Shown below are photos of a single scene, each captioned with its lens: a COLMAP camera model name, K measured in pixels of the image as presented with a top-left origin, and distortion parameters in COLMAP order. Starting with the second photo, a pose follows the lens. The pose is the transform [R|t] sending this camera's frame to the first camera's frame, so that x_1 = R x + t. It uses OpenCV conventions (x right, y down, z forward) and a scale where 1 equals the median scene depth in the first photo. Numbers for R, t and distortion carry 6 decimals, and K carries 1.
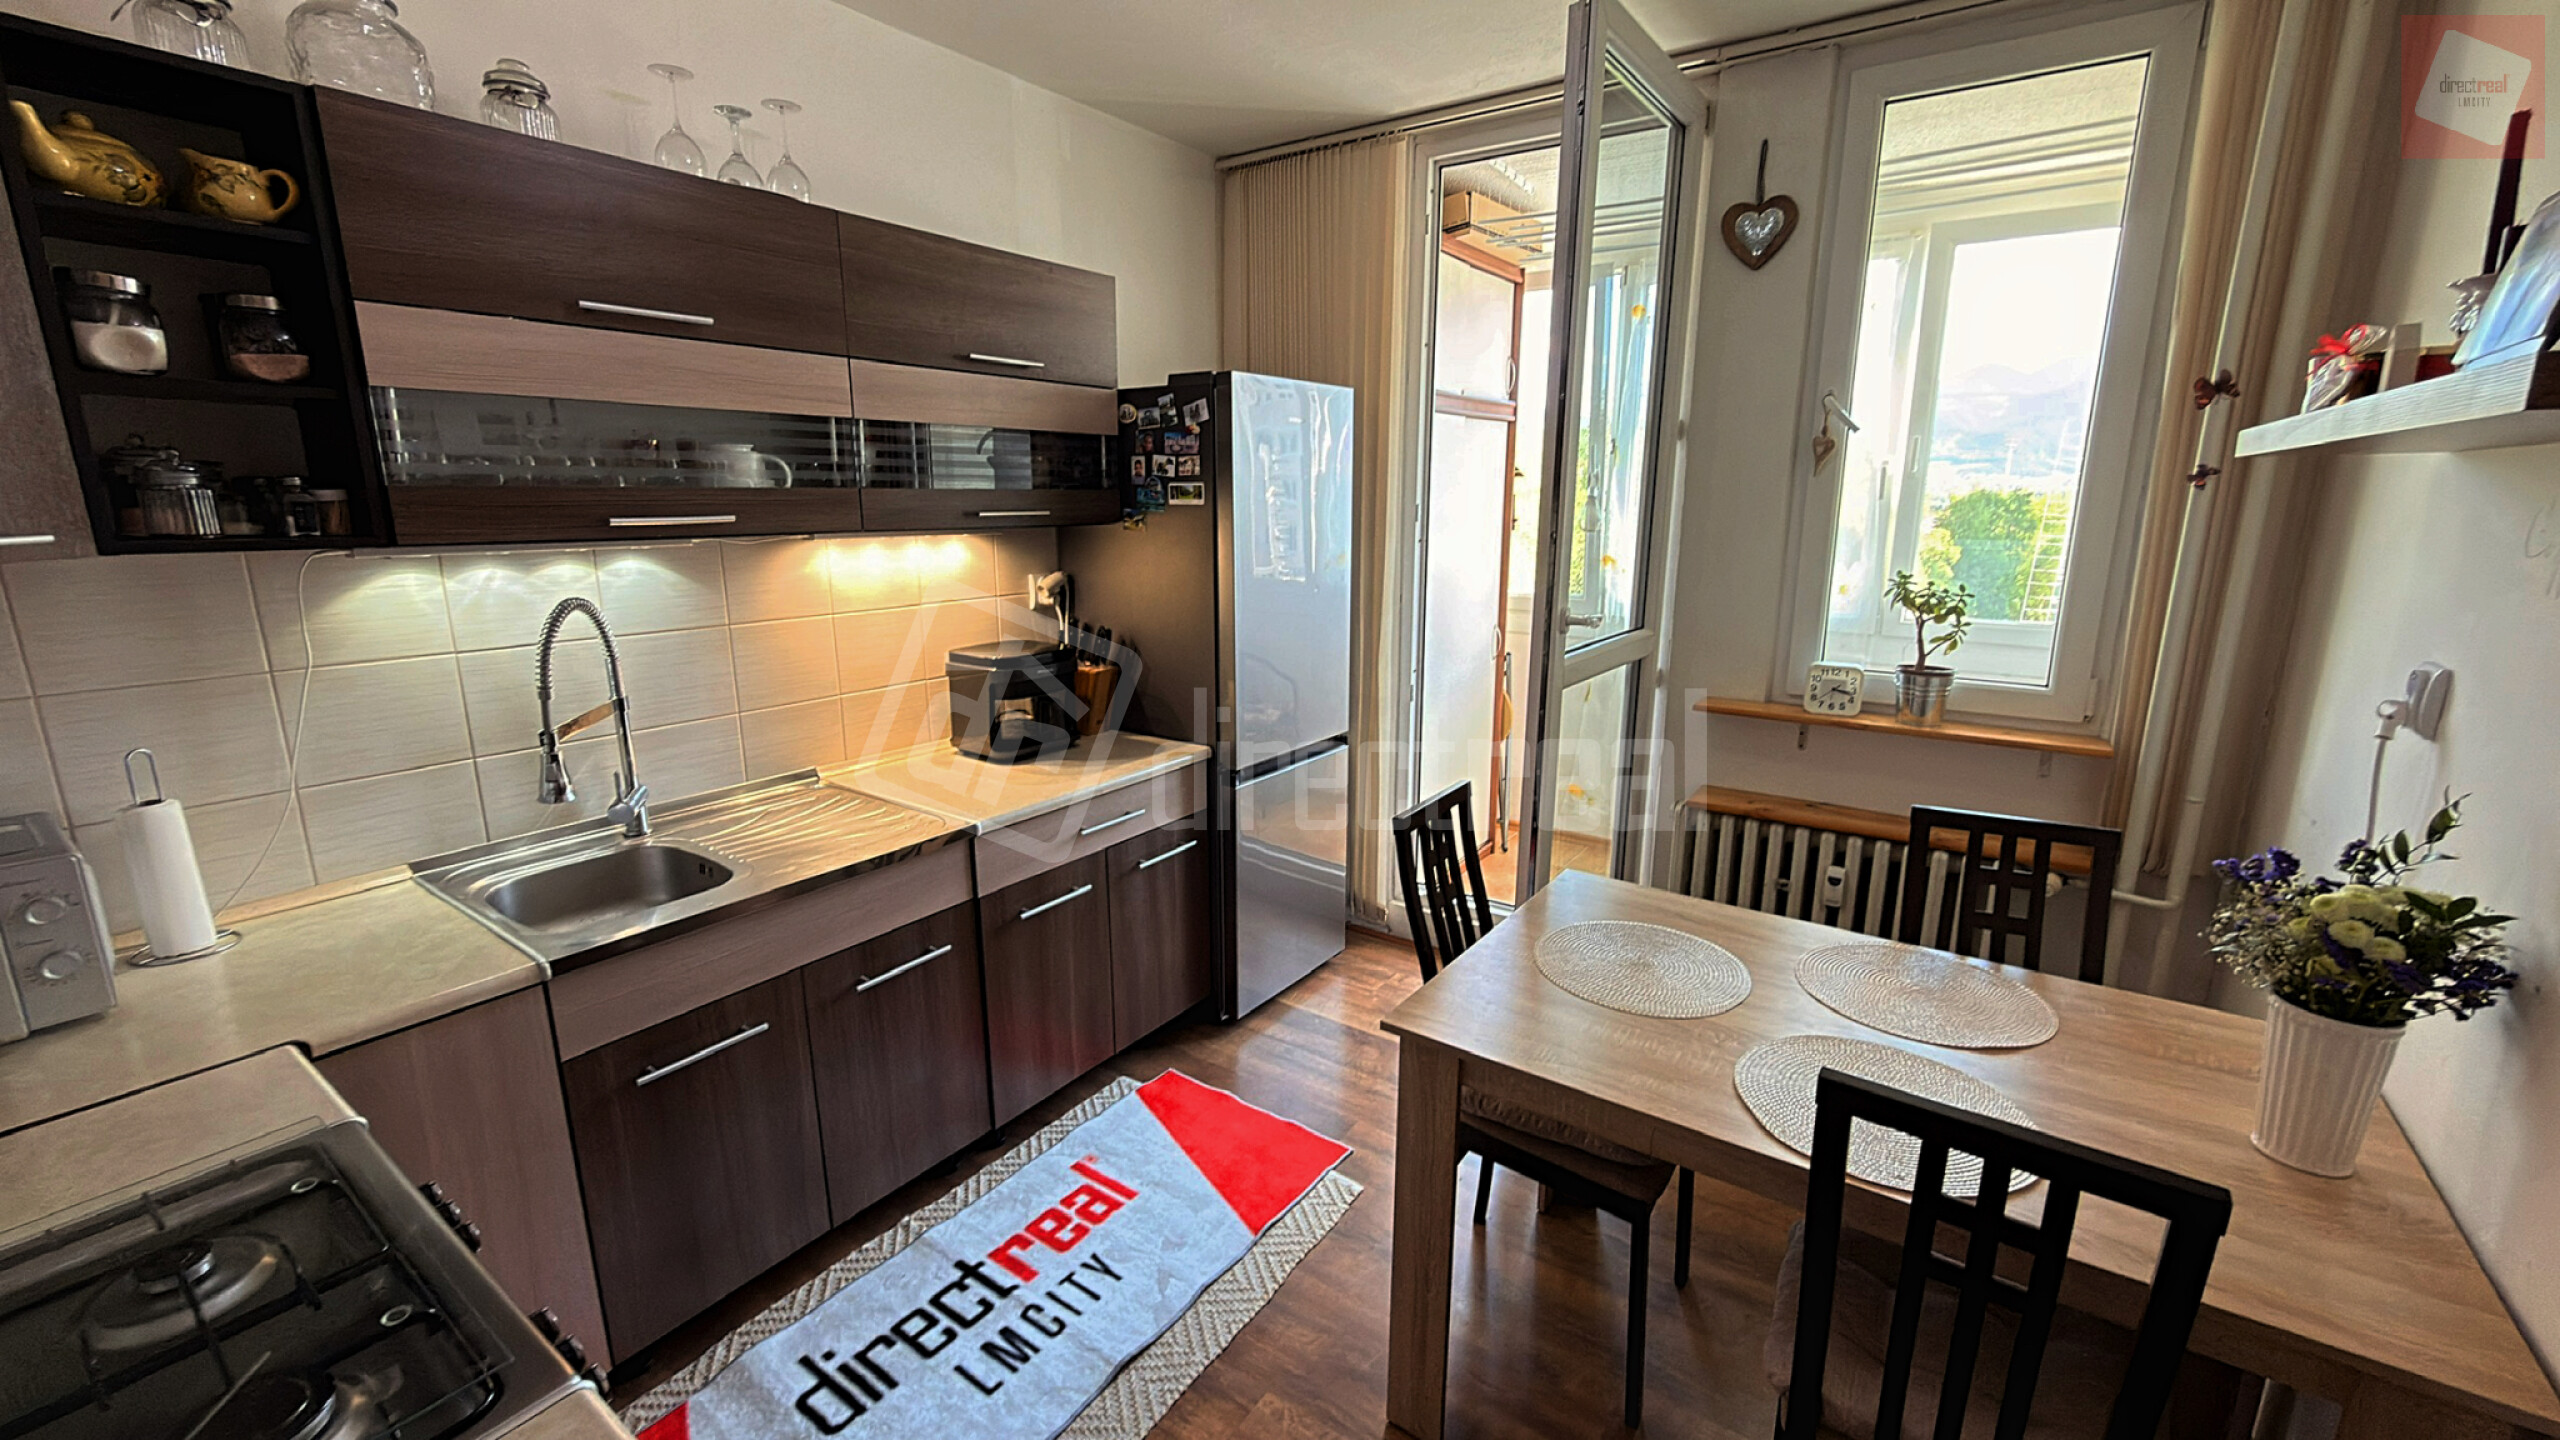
lens RADIAL K [[1021.1, 0, 1279.6], [0, 1021.1, 716.0], [0, 0, 1]] dist [0.006842, 0.000707]
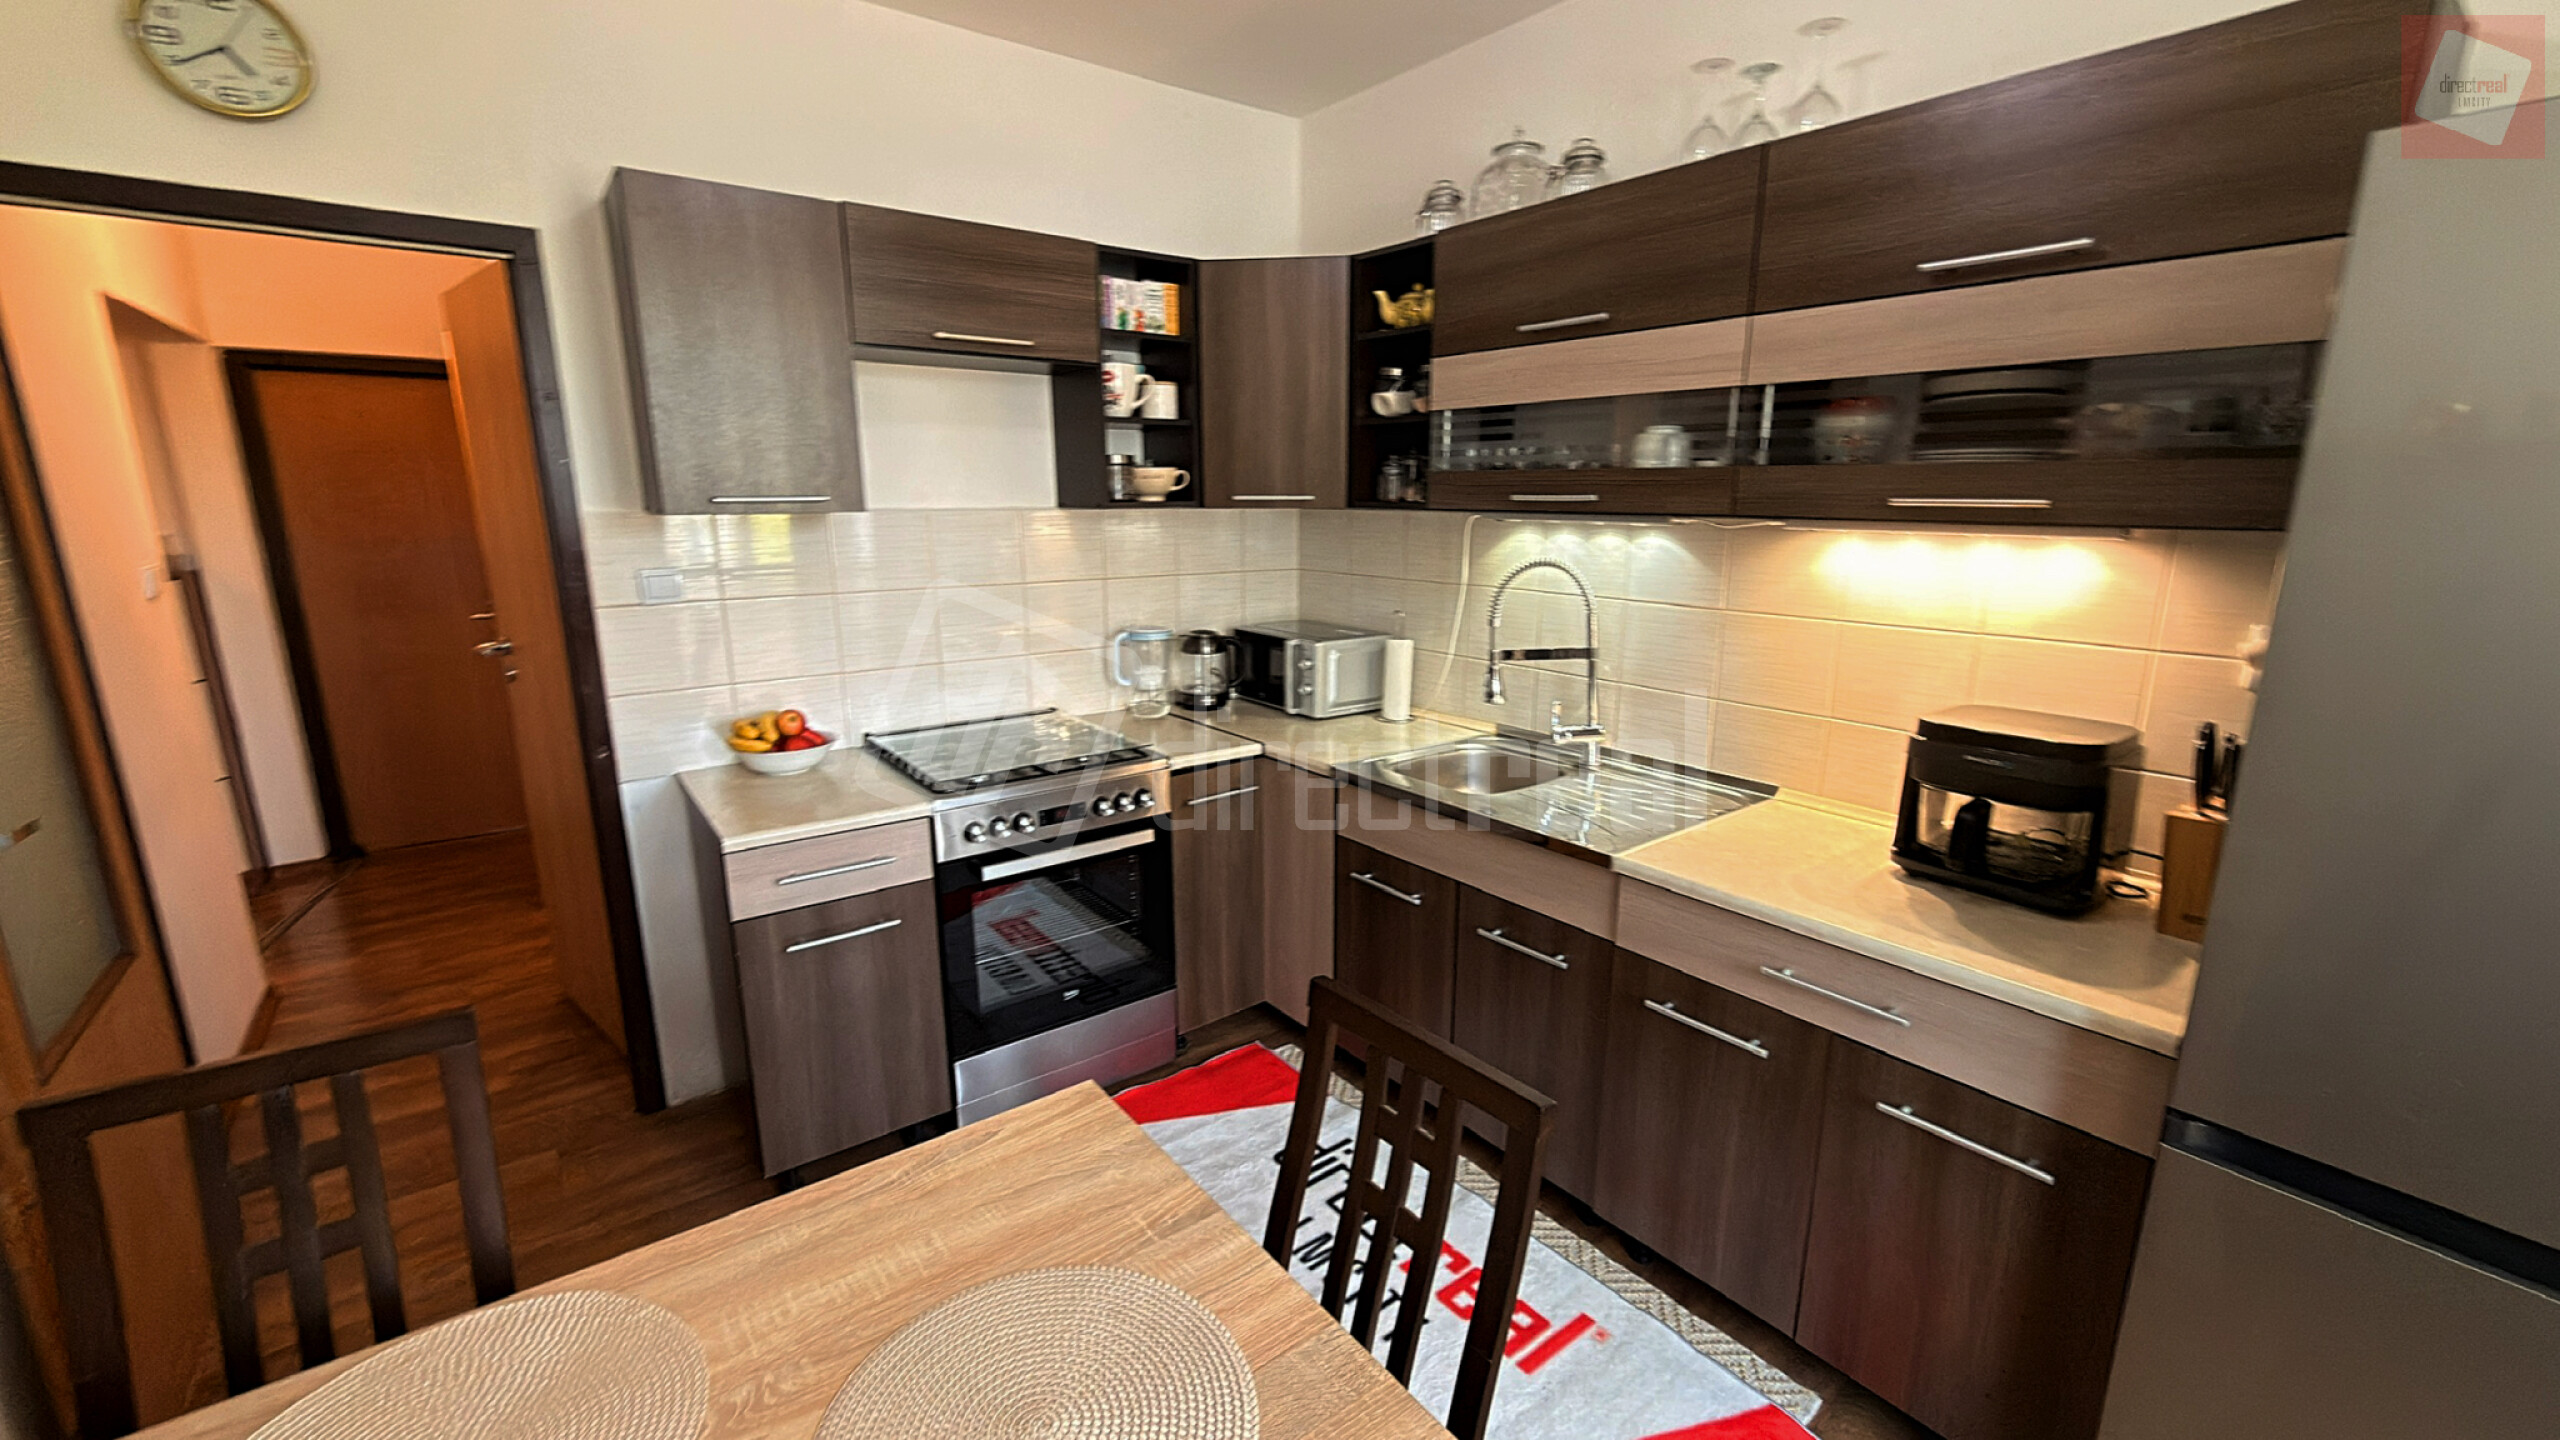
lens RADIAL K [[1021.1, 0, 1277.9], [0, 1021.1, 718.9], [0, 0, 1]] dist [0.006842, 0.000707]
pose [[-0.303494, 0.204784, -0.930567, 0.586377], [-0.212153, 0.937592, 0.275522, -0.187566], [0.928915, 0.281042, -0.241107, 0.951139]]
